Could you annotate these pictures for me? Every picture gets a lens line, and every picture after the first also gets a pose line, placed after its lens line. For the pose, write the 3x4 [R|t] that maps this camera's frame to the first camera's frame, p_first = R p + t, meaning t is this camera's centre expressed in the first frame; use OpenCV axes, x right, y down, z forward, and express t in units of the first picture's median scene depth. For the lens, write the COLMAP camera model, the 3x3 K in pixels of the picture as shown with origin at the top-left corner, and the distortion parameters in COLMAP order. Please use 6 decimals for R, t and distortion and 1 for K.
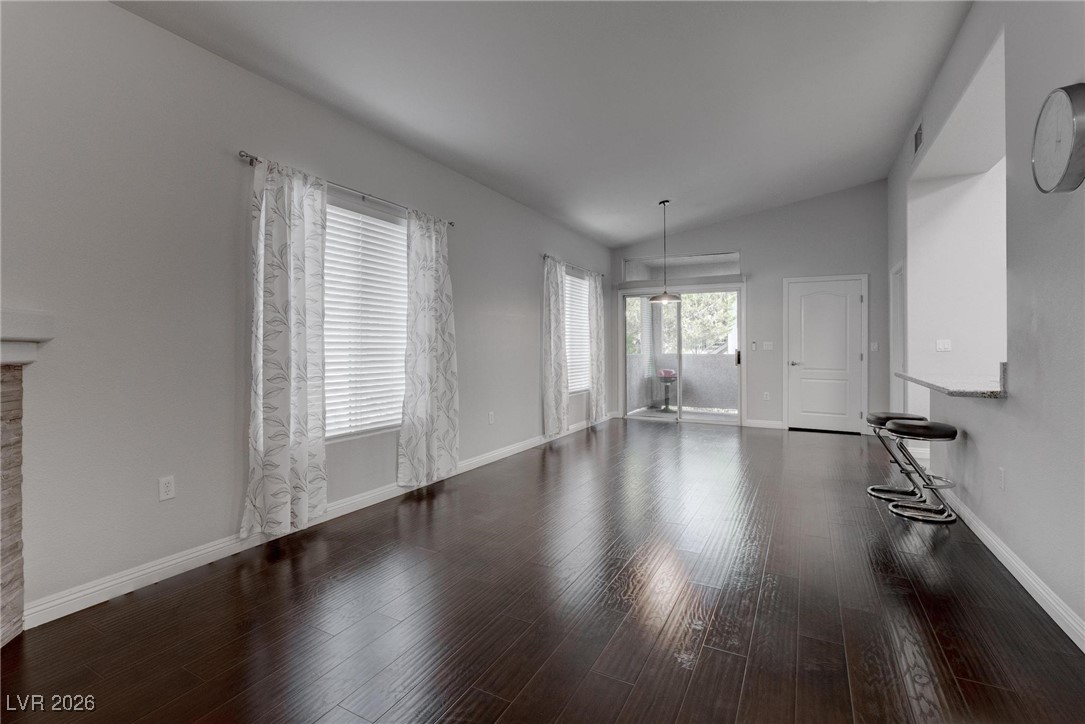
lens RADIAL K [[503.0, 0, 543.5], [0, 503.0, 354.1], [0, 0, 1]] dist [-0.000819, -0.000034]
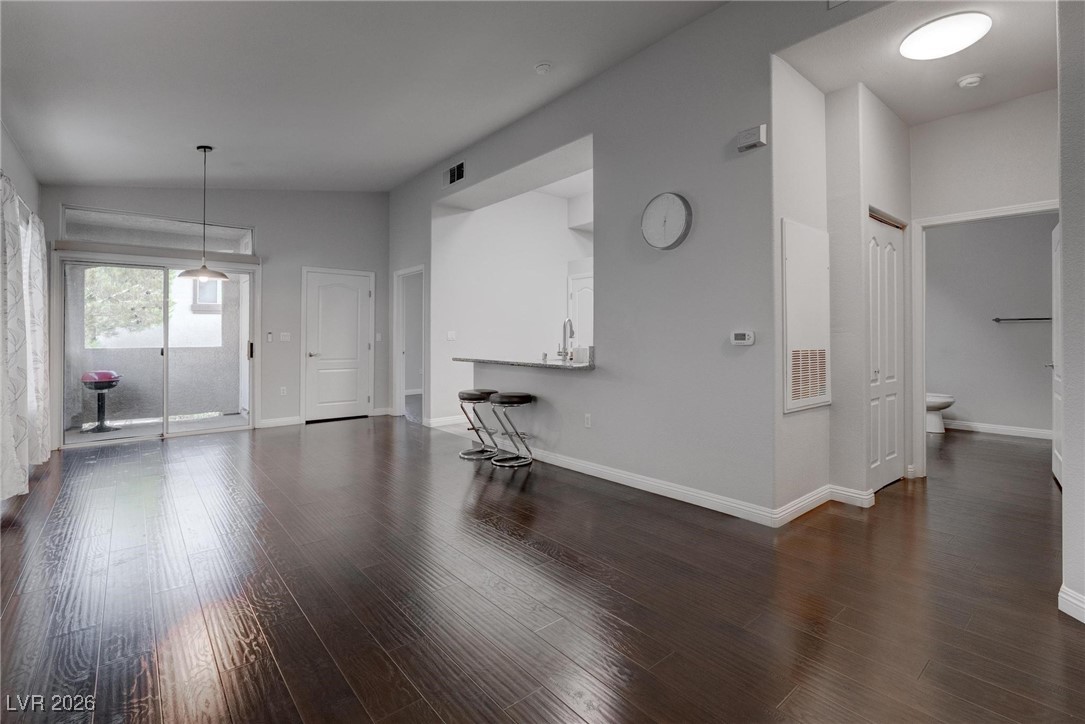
lens RADIAL K [[498.4, 0, 539.9], [0, 498.4, 333.0], [0, 0, 1]] dist [-0.000361, 0.000111]
pose [[0.388676, 0.003524, 0.921368, -0.219885], [0.018967, 0.999750, -0.011825, -0.003365], [-0.921179, 0.022071, 0.388512, 0.210126]]
